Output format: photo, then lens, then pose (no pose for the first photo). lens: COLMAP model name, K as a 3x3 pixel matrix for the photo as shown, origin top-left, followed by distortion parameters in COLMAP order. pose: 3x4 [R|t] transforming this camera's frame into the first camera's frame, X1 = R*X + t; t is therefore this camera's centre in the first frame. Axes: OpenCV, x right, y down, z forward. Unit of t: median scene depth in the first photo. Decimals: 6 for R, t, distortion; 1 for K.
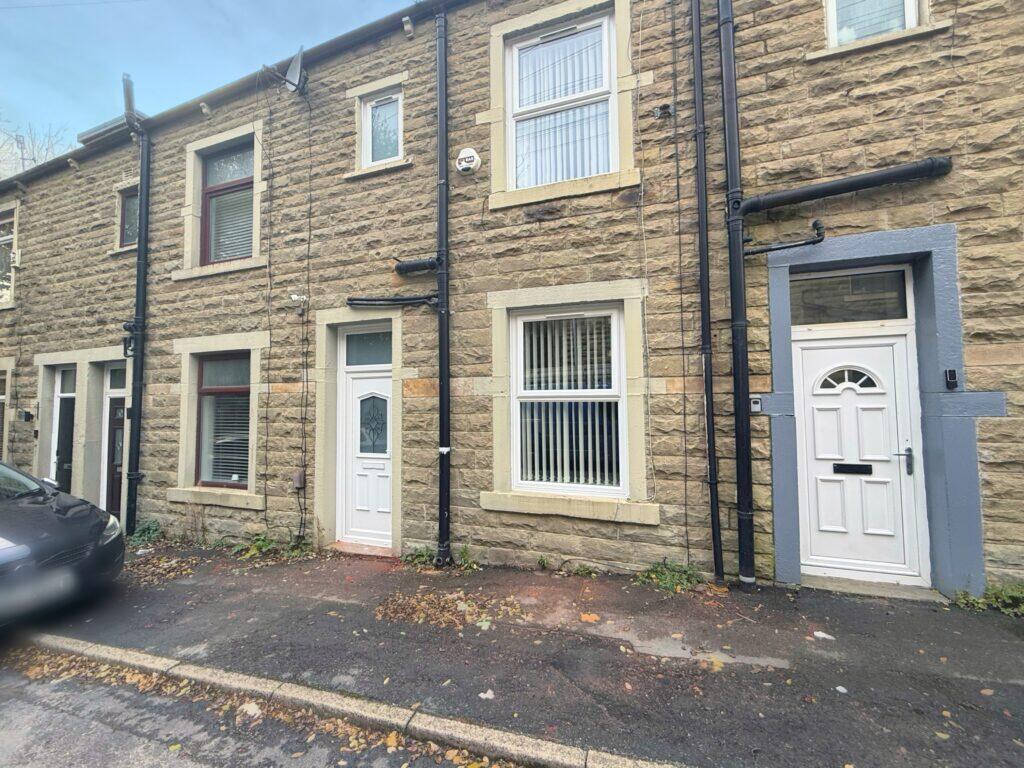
lens RADIAL K [[407.4, 0, 509.5], [0, 407.4, 384.5], [0, 0, 1]] dist [-0.000836, 0.000154]
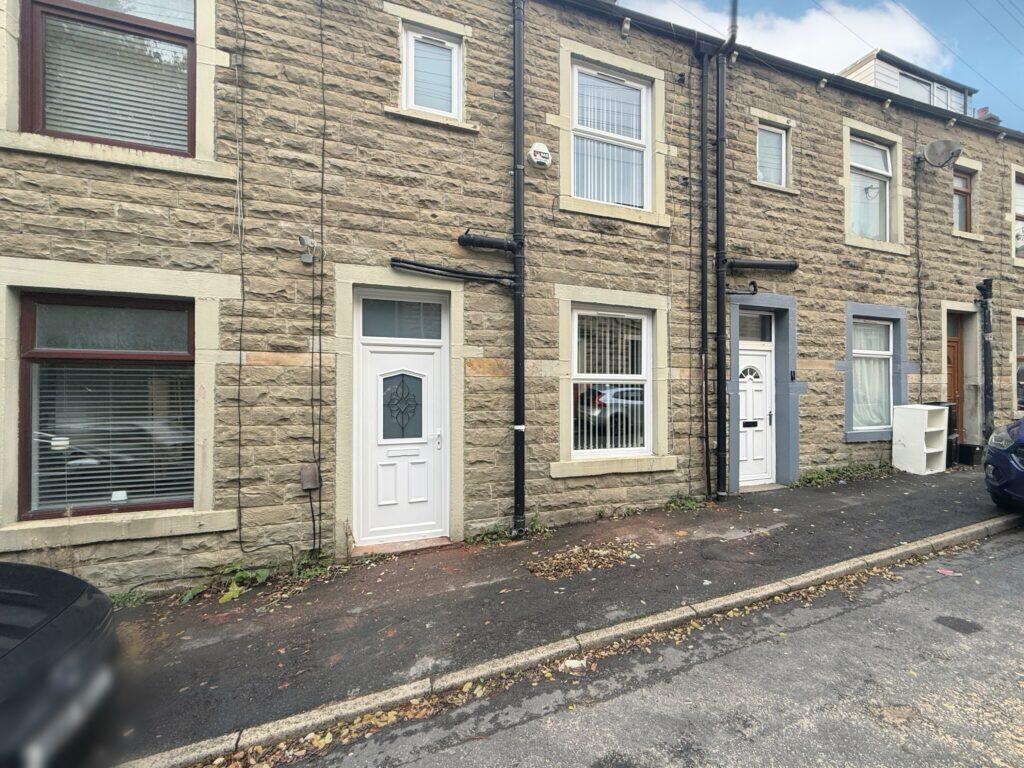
lens RADIAL K [[442.6, 0, 512.6], [0, 442.6, 382.3], [0, 0, 1]] dist [-0.000876, -0.000238]
pose [[0.771898, 0.017608, 0.635502, -0.961579], [-0.040782, 0.998929, 0.021858, 0.020713], [-0.634436, -0.042790, 0.771790, 0.144799]]
